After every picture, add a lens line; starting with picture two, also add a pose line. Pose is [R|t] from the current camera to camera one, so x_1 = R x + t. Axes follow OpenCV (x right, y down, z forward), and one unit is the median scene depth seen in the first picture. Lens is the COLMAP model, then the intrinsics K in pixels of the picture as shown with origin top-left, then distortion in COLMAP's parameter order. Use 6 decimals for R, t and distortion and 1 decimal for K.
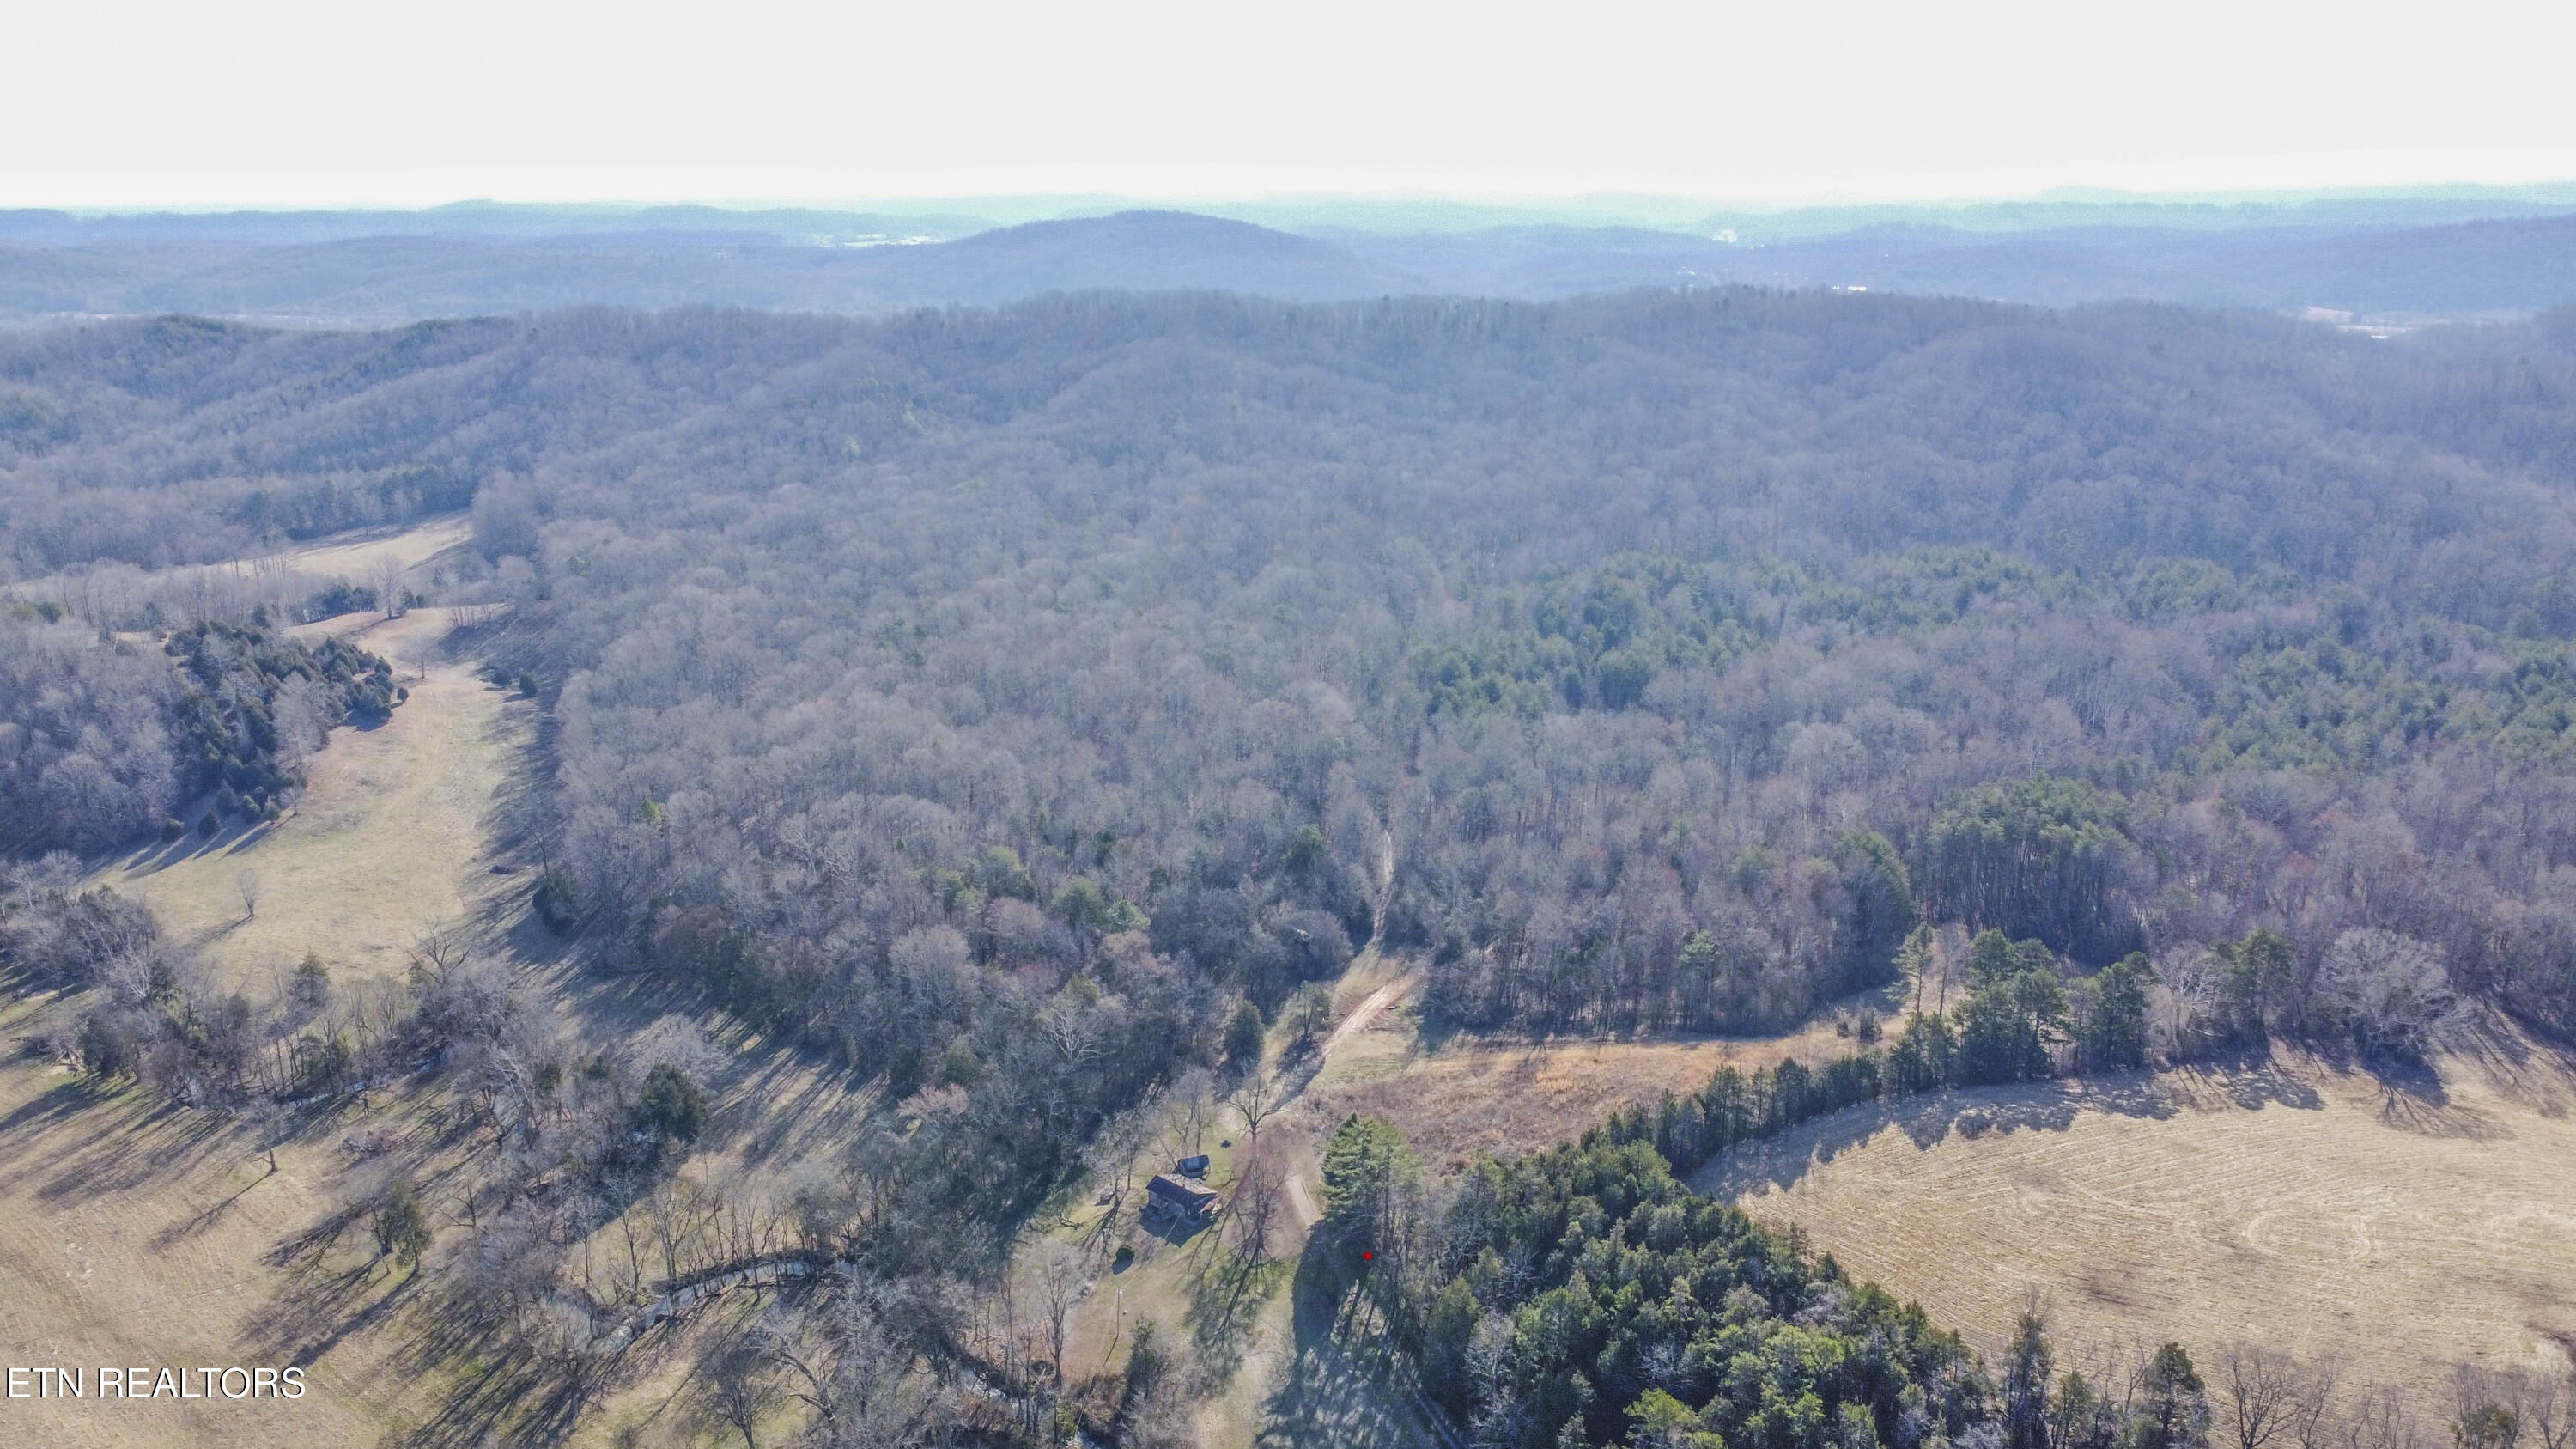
lens RADIAL K [[1903.1, 0, 1290.6], [0, 1903.1, 702.9], [0, 0, 1]] dist [-0.137535, 0.199432]
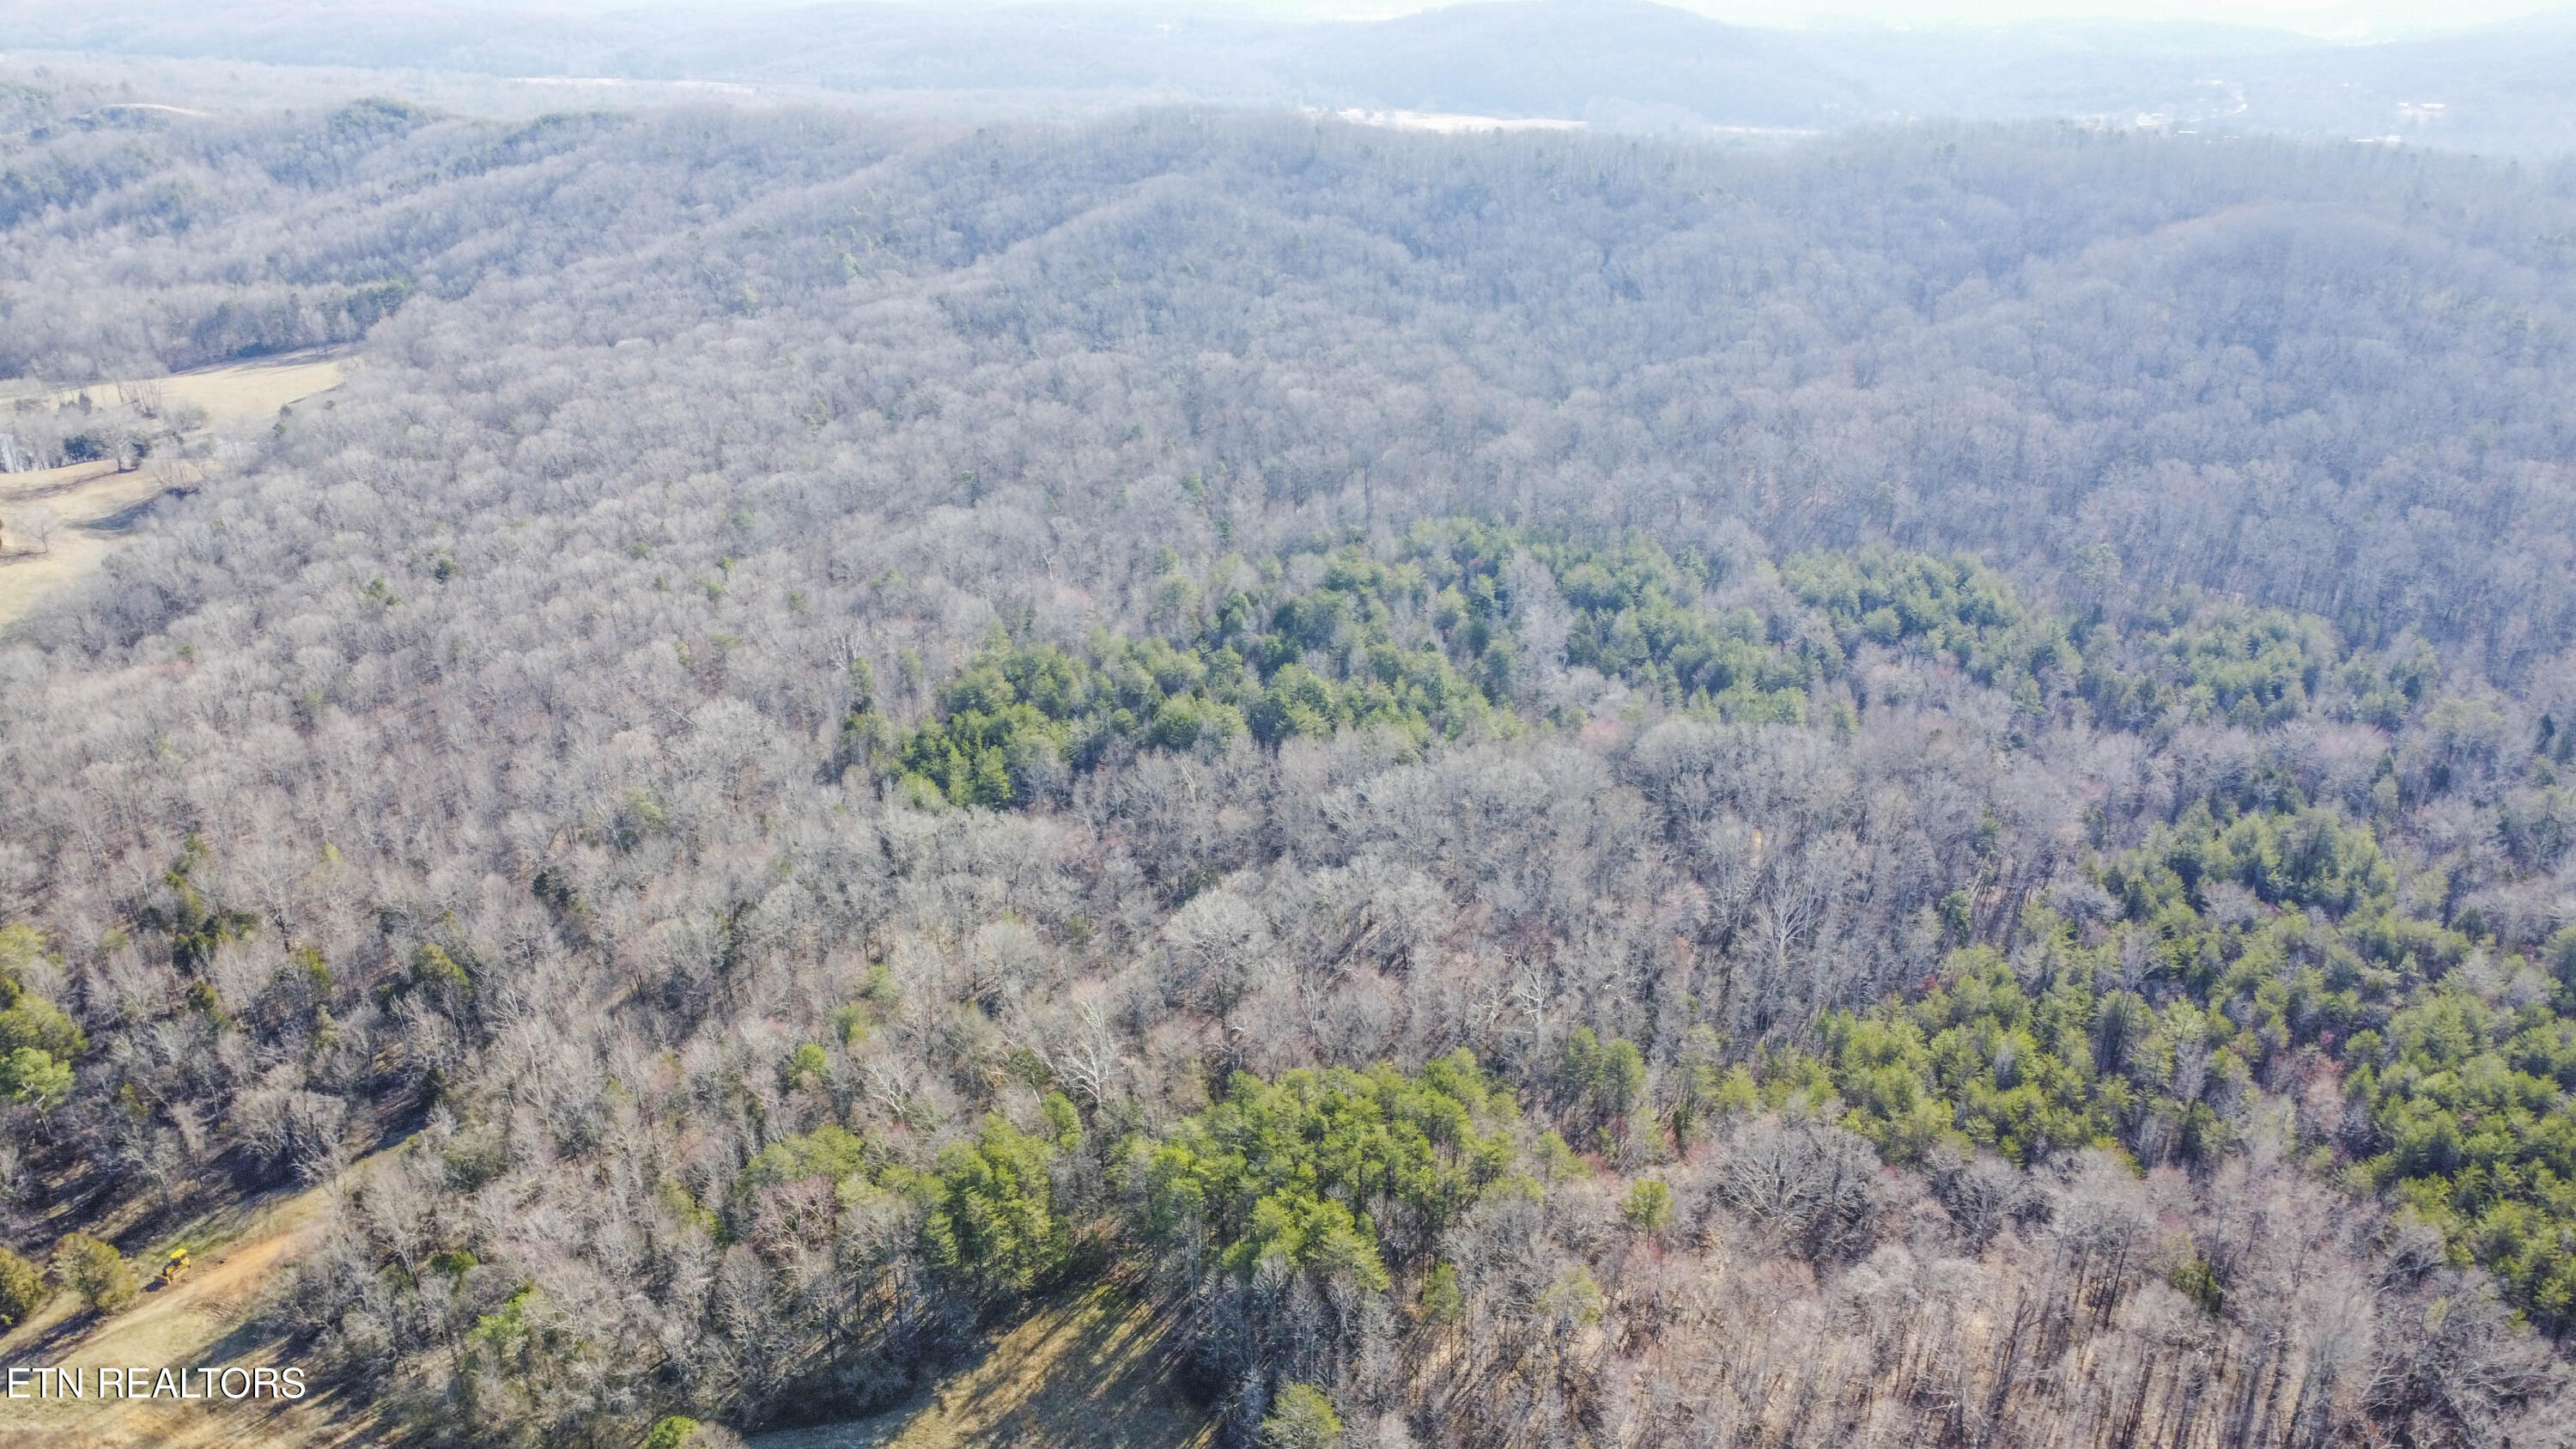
lens RADIAL K [[1903.1, 0, 1295.6], [0, 1903.1, 742.1], [0, 0, 1]] dist [-0.137535, 0.199432]
pose [[0.953890, 0.123751, -0.273458, 0.555126], [-0.086971, 0.985924, 0.142795, -0.157105], [0.287280, -0.112427, 0.951226, 0.454488]]
